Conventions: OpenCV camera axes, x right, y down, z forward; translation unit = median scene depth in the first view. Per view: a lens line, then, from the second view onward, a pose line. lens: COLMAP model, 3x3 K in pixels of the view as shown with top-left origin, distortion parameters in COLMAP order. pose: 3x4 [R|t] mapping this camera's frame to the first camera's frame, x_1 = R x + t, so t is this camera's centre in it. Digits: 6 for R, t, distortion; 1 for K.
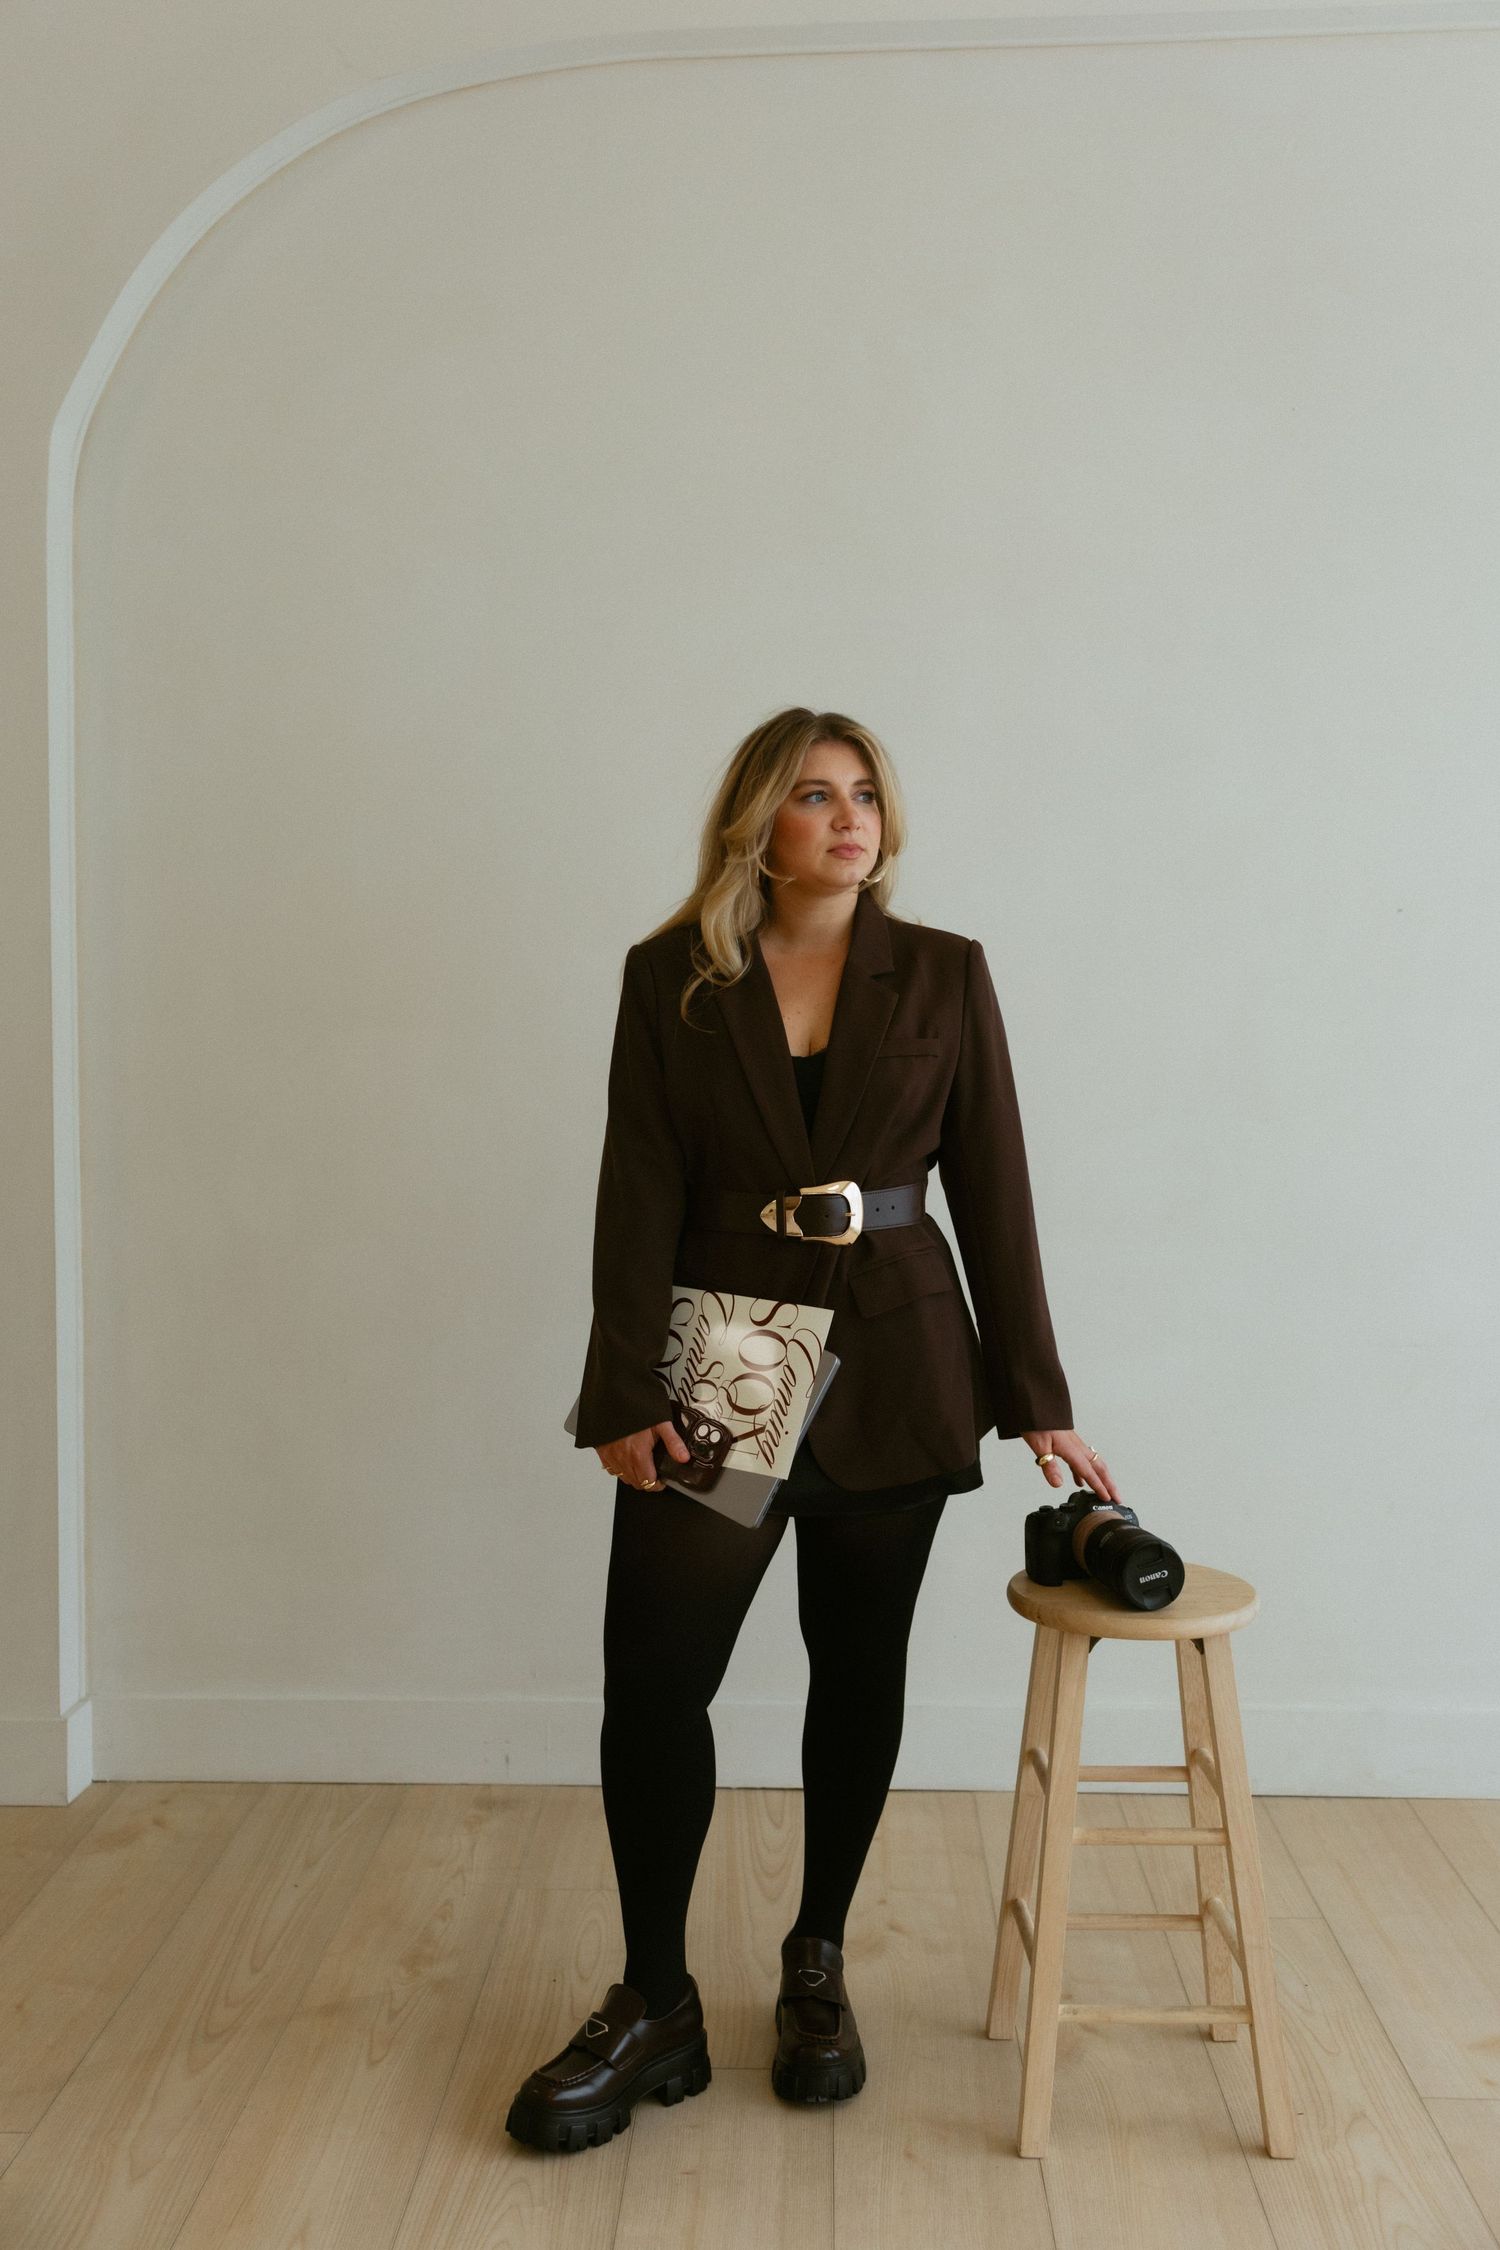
lens RADIAL K [[2329.8, 0, 747.8], [0, 2329.8, 1129.1], [0, 0, 1]] dist [0.026772, 0.000000]
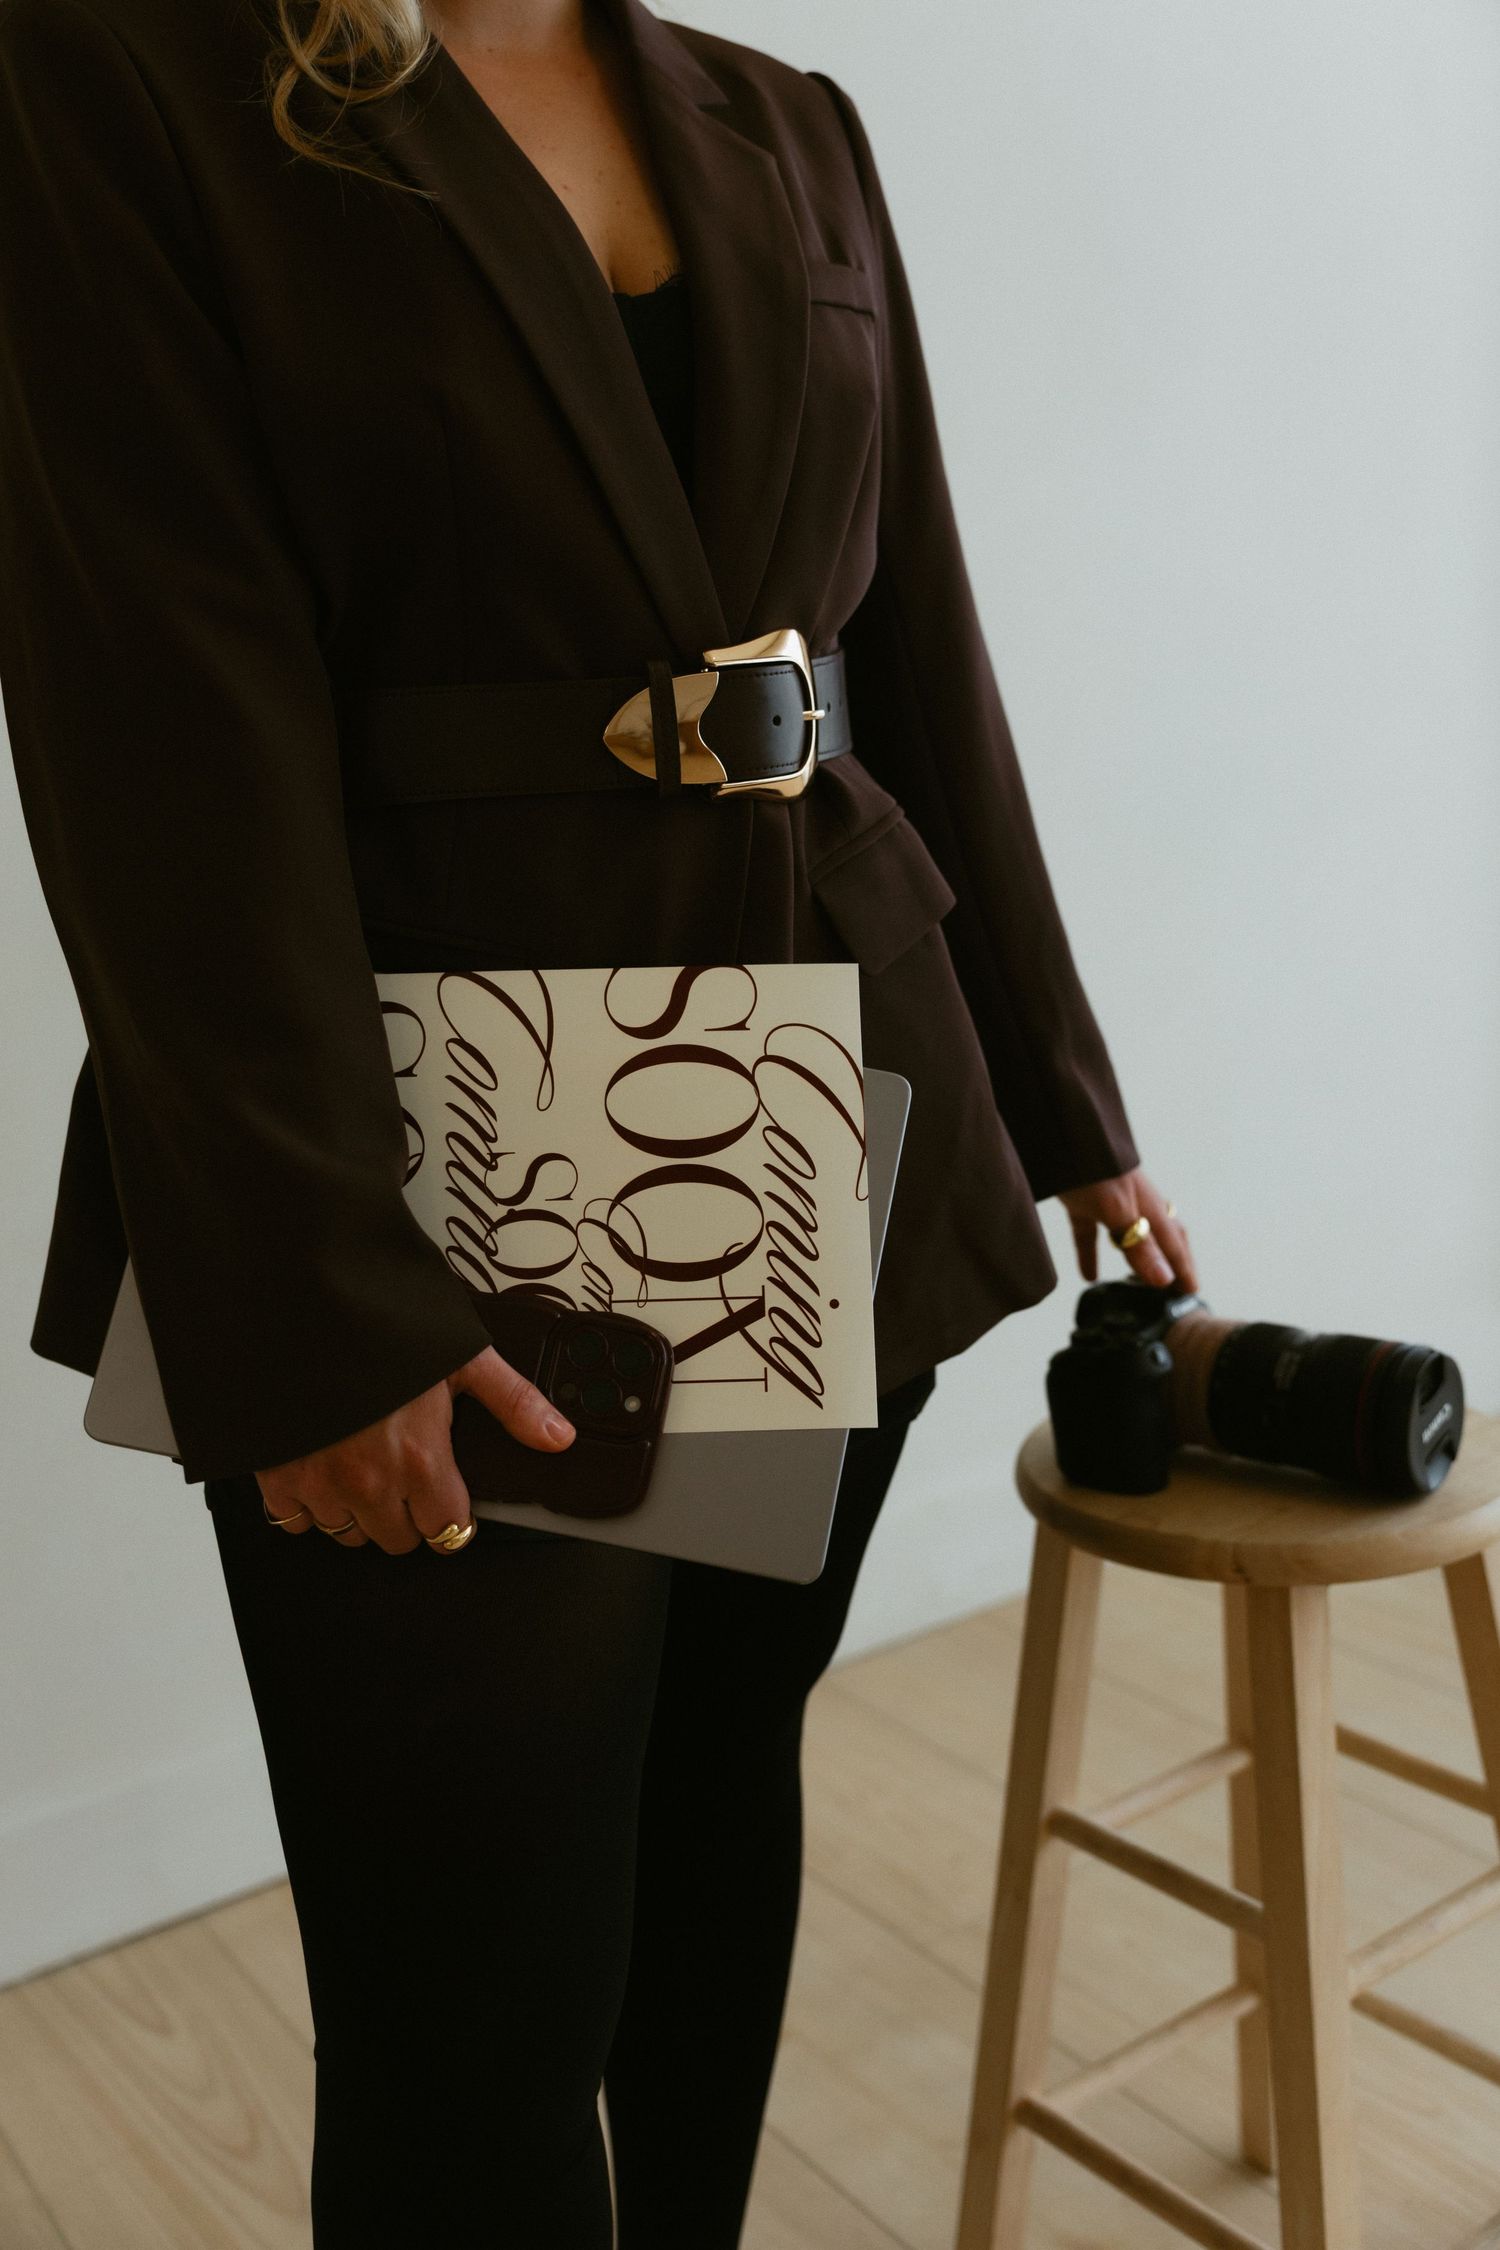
lens RADIAL K [[2329.8, 0, 749.0], [0, 2329.8, 1111.9], [0, 0, 1]] dist [0.026772, 0.000000]
pose [[0.797628, -0.177852, 0.576332, -0.197903], [0.105024, 0.981893, 0.157655, 0.039516], [-0.593936, -0.065222, 0.801864, 0.696078]]
